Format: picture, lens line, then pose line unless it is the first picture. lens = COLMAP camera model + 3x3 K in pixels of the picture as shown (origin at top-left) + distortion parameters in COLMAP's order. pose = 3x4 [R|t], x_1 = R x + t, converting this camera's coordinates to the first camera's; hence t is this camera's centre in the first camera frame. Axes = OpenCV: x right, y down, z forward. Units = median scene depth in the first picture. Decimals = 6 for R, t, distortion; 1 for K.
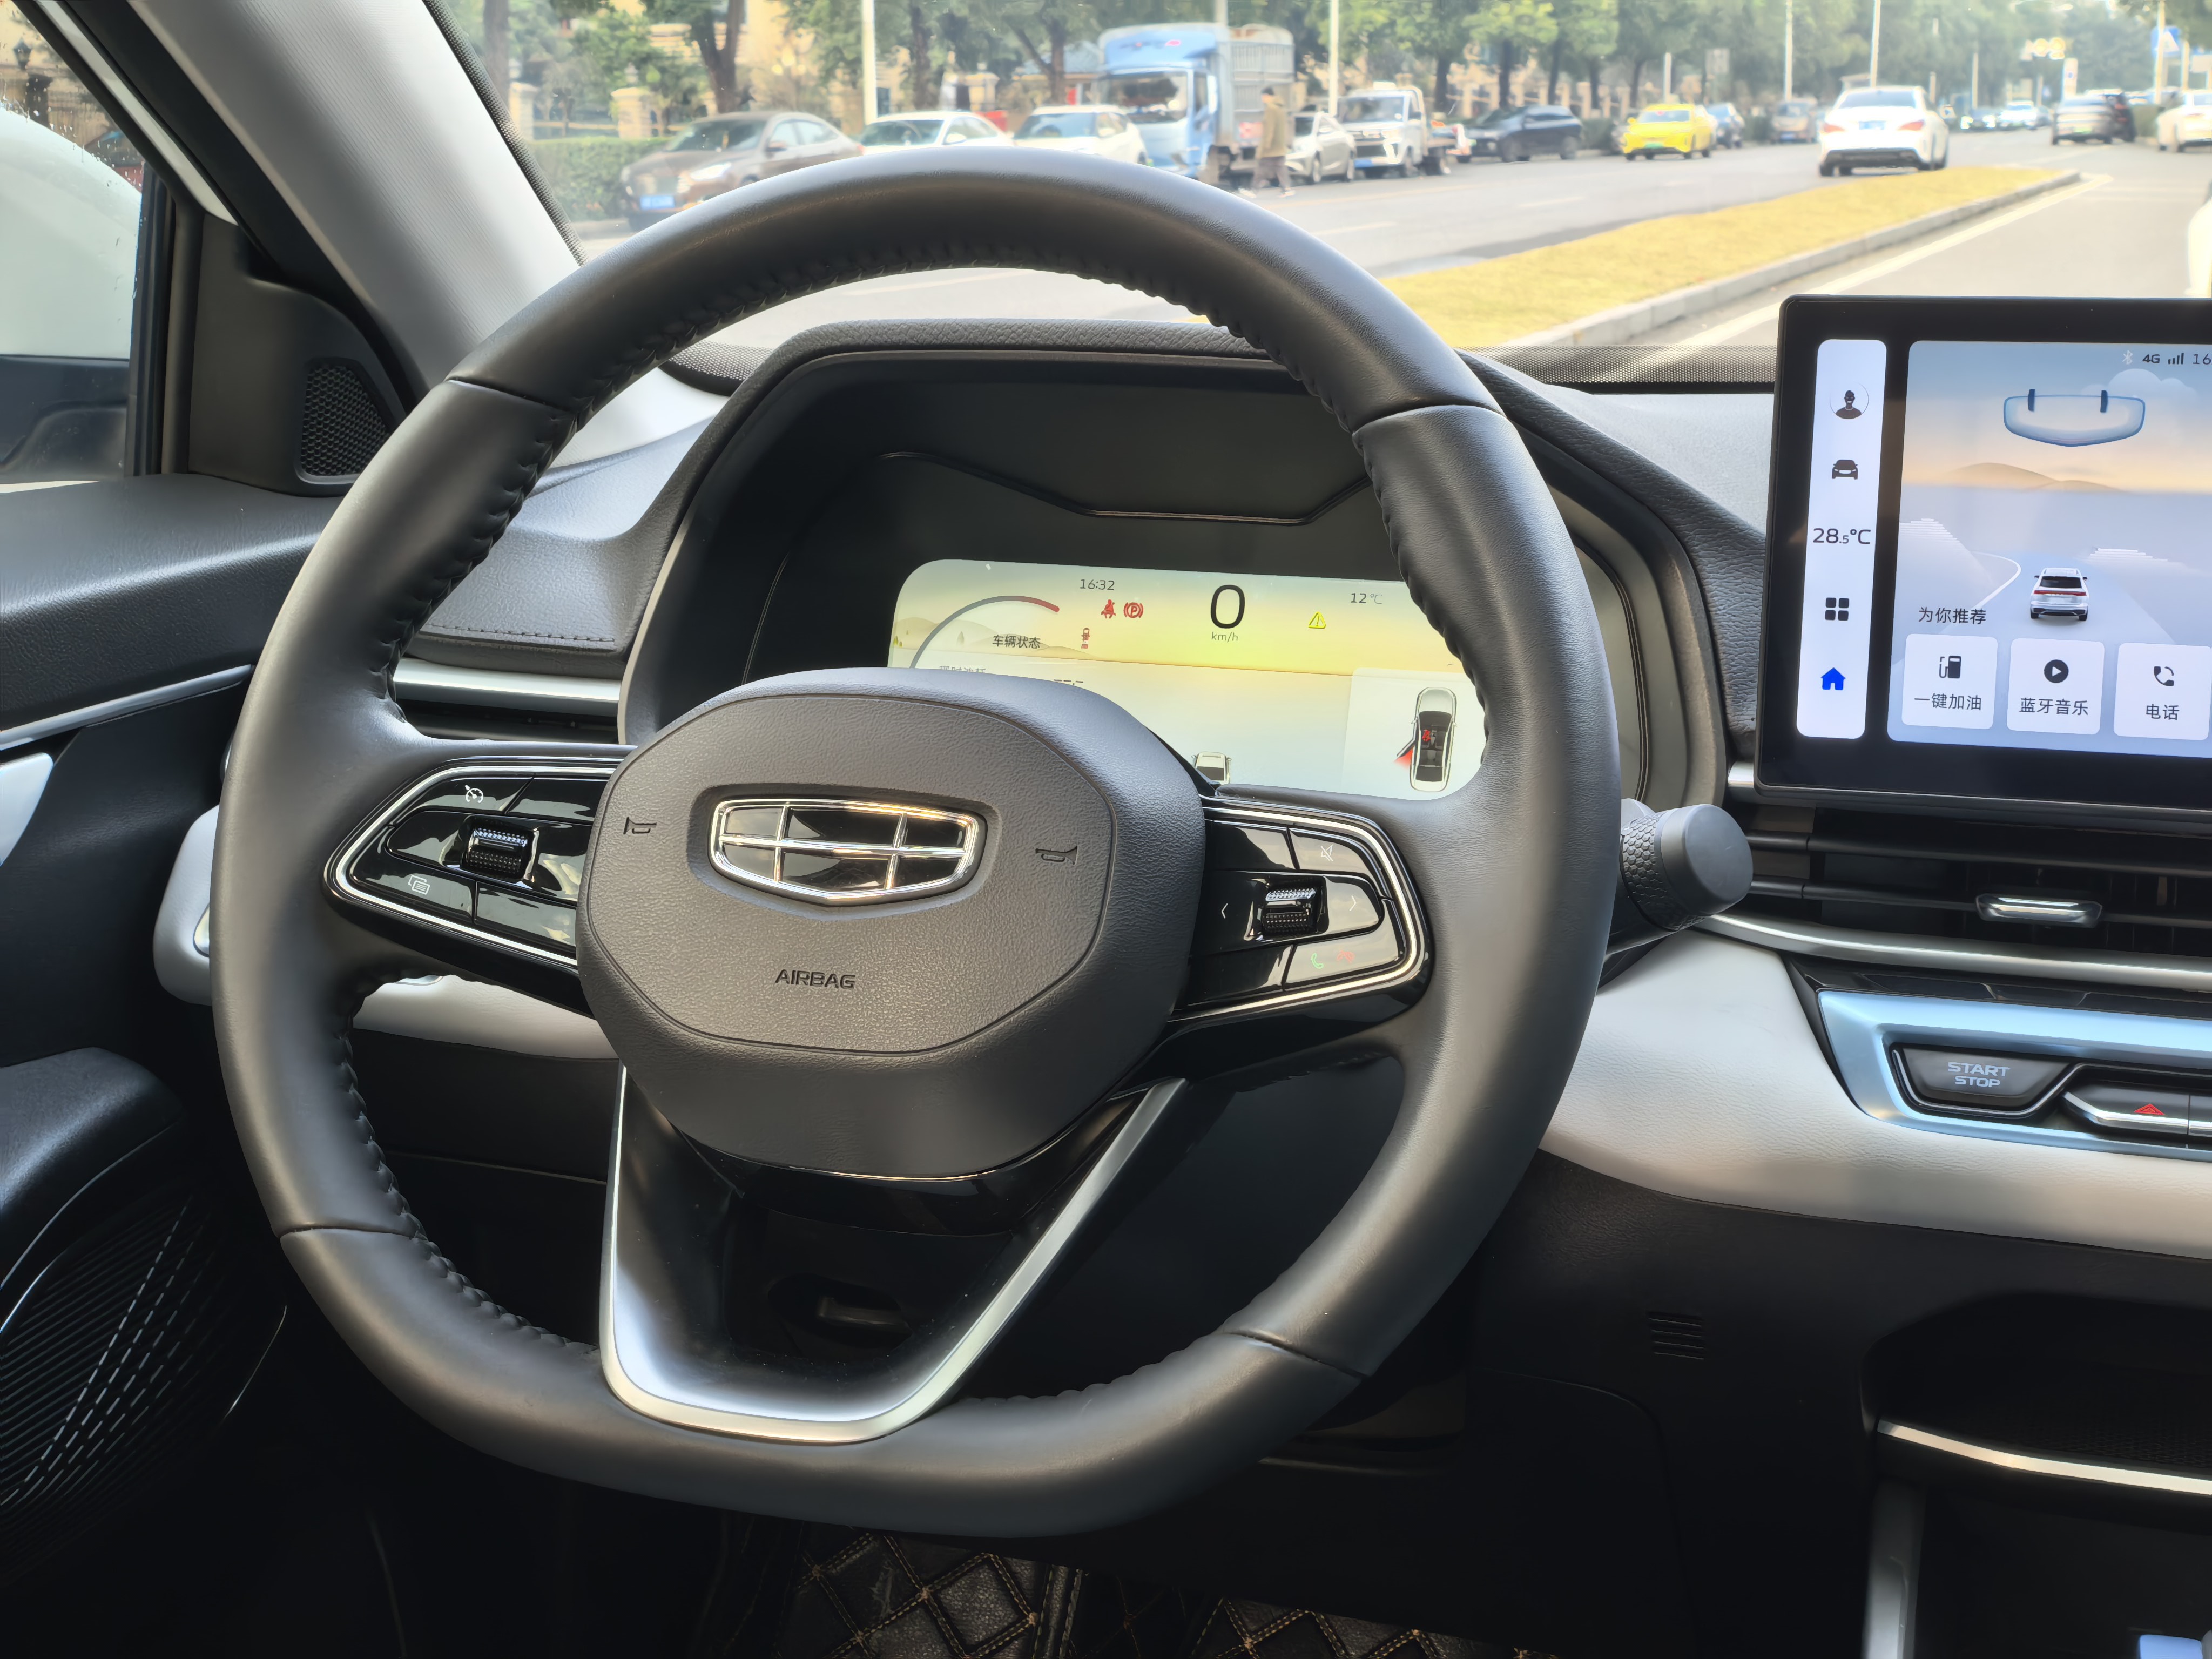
lens RADIAL K [[3180.0, 0, 1113.7], [0, 3180.0, 791.3], [0, 0, 1]] dist [0.061679, 0.000000]
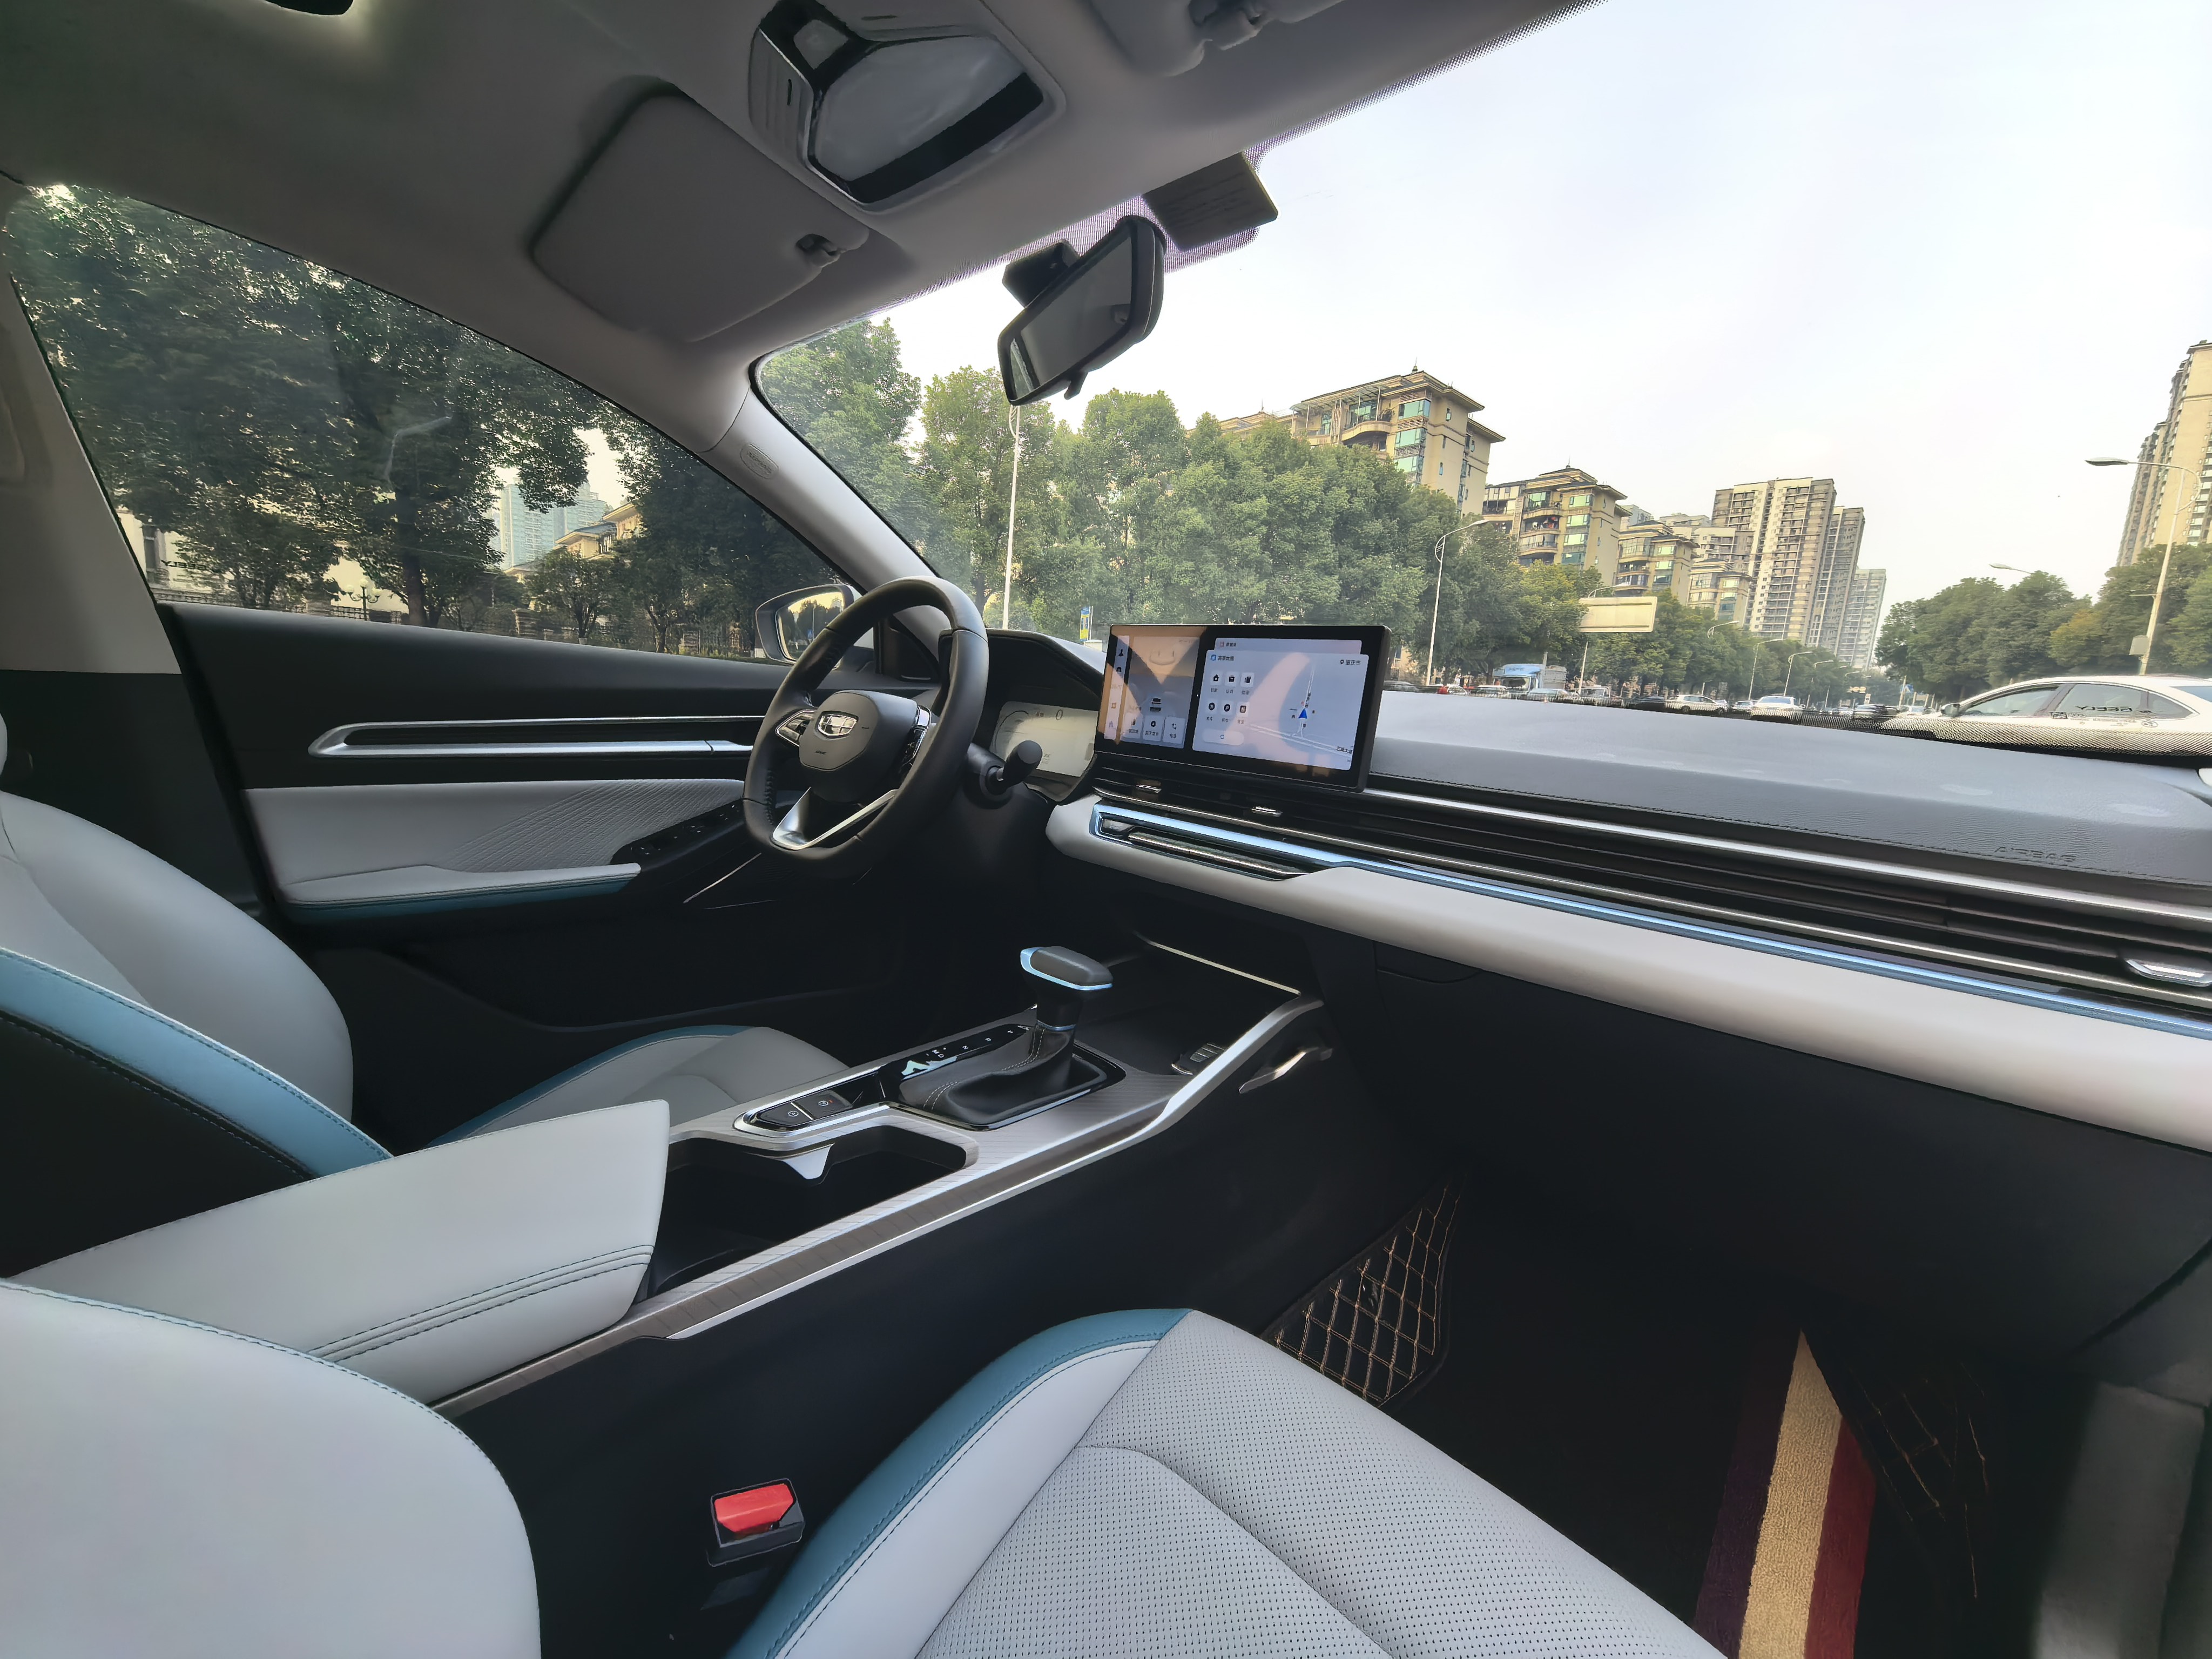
lens RADIAL K [[860.8, 0, 1104.9], [0, 860.8, 829.6], [0, 0, 1]] dist [-0.001244, 0.000373]
pose [[0.903697, 0.130919, -0.407666, 0.657495], [-0.144880, 0.989443, -0.003412, 0.095099], [0.402916, 0.062146, 0.913125, 0.057658]]
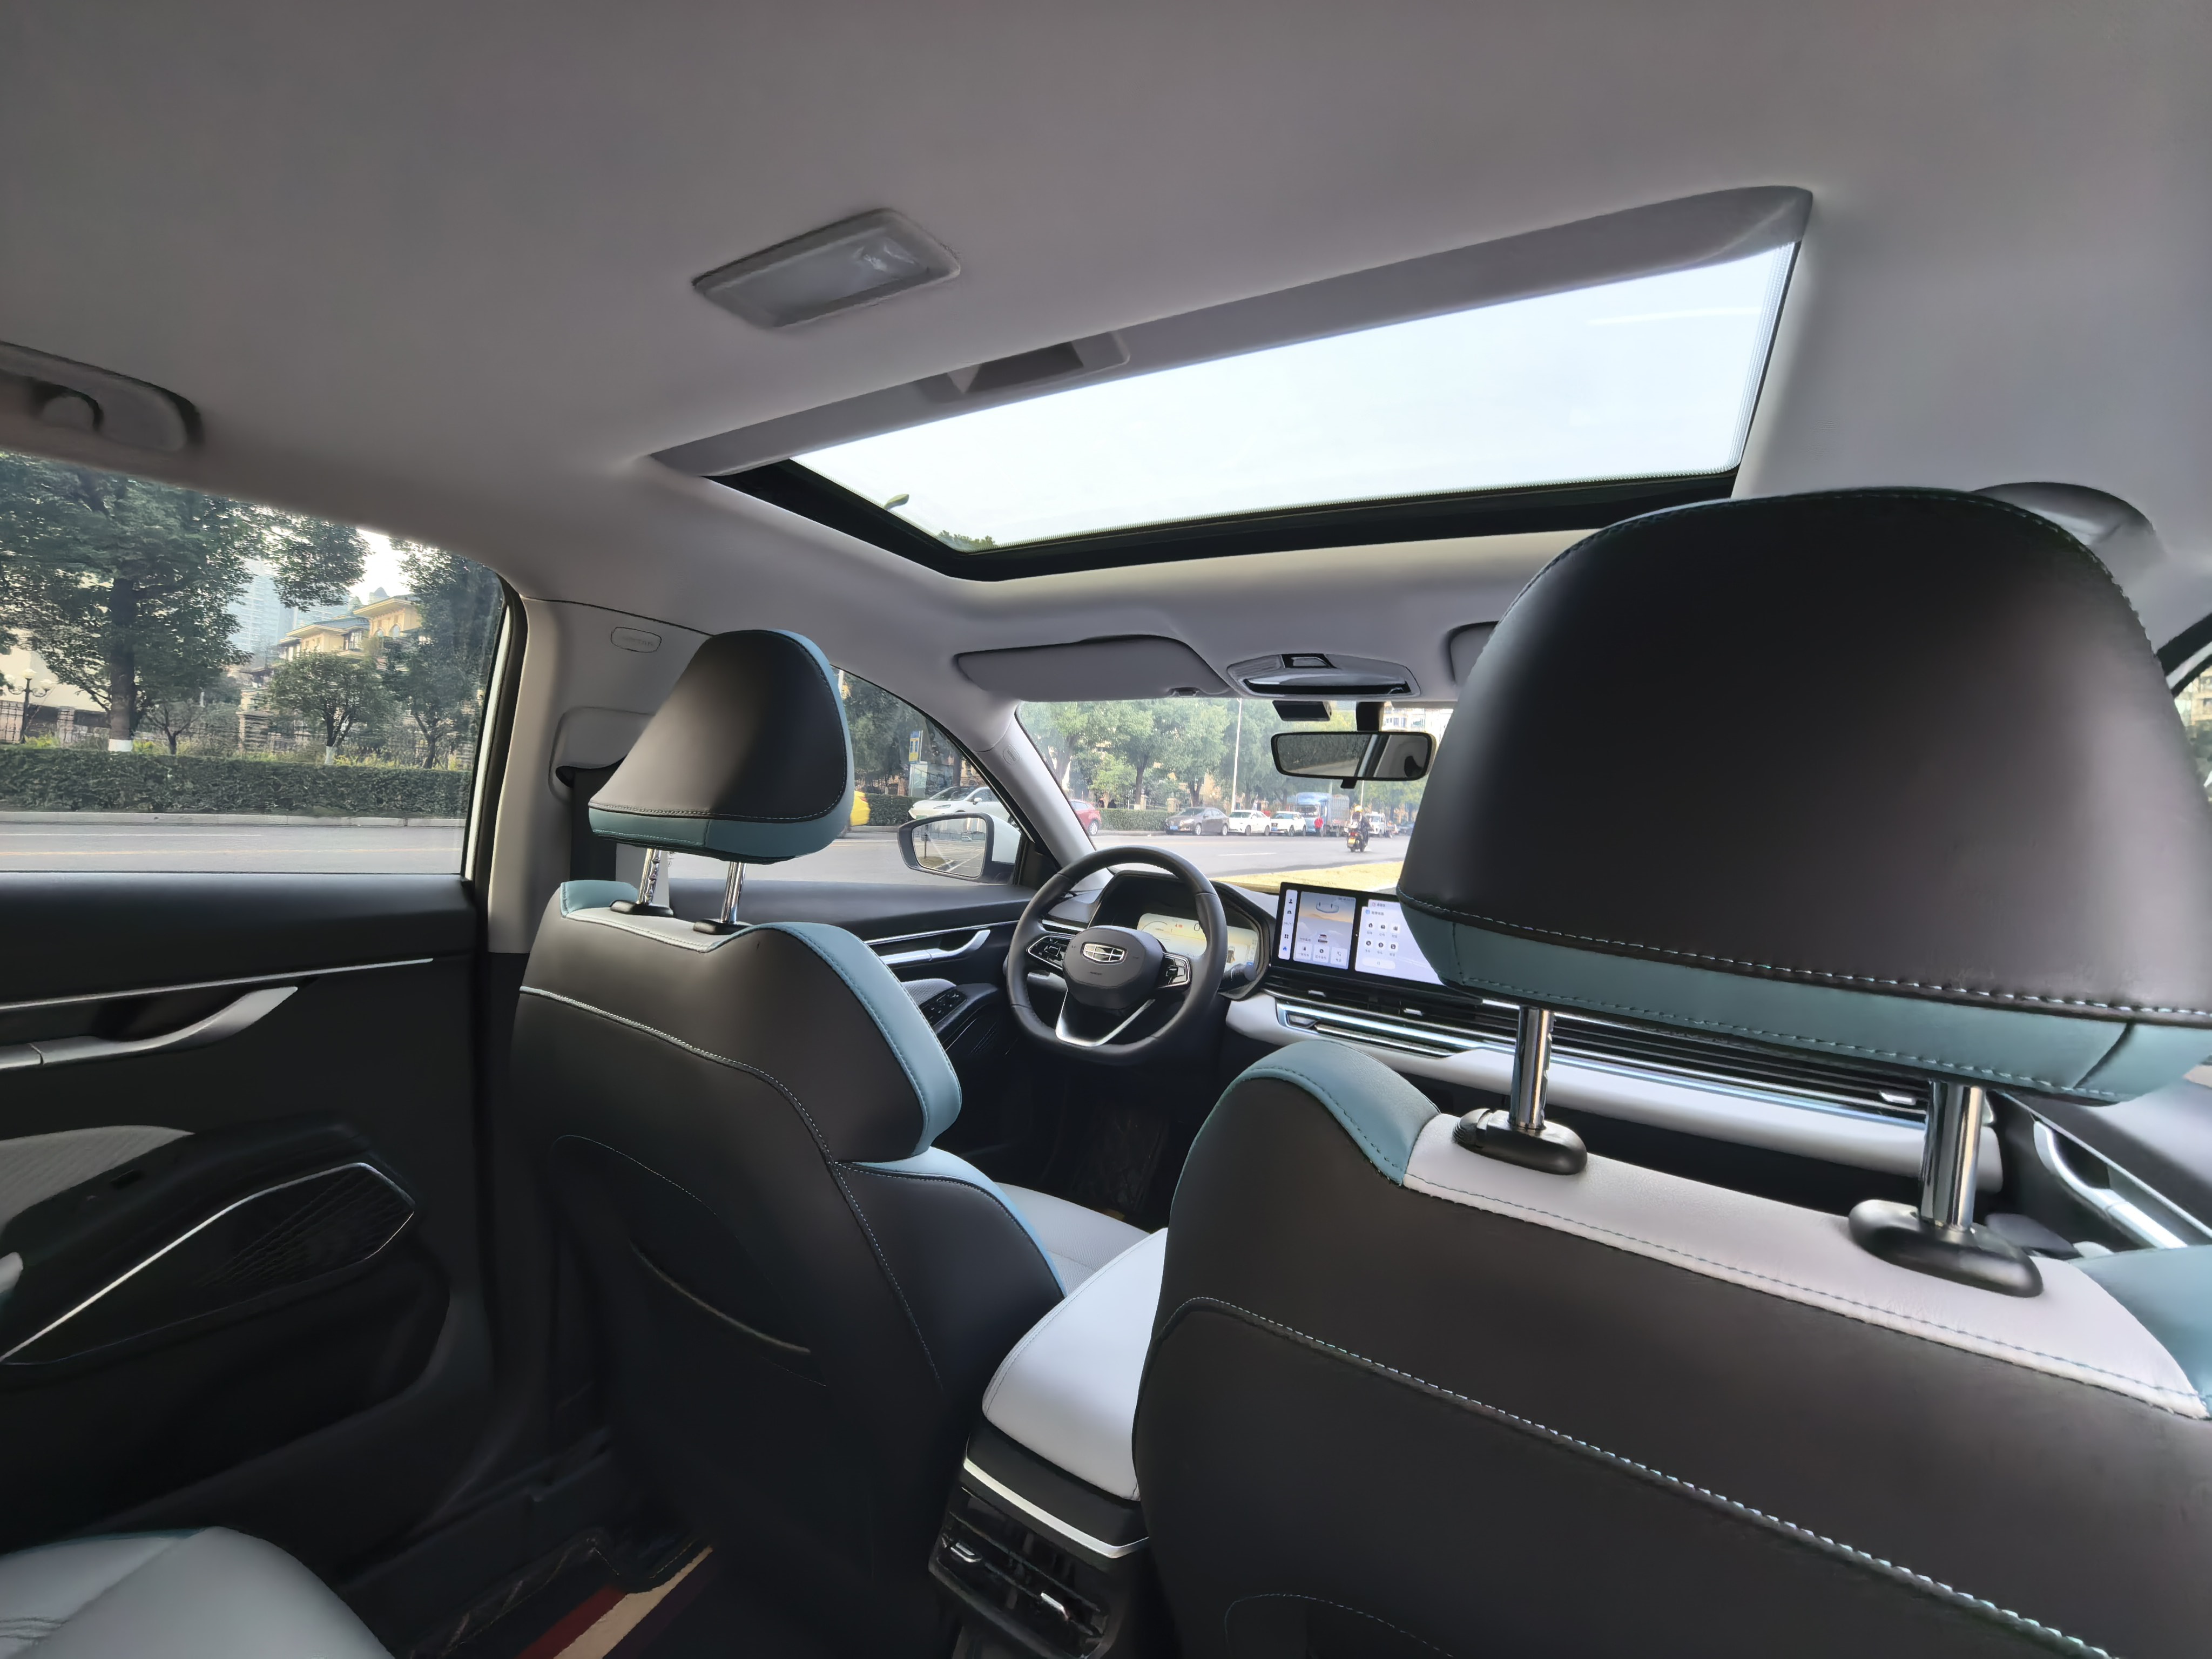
lens RADIAL K [[860.8, 0, 1104.8], [0, 860.8, 834.3], [0, 0, 1]] dist [-0.001244, 0.000373]
pose [[0.971946, 0.084572, -0.219474, 0.232974], [-0.121862, 0.979179, -0.162353, 0.054132], [0.201174, 0.184543, 0.962015, -0.581802]]
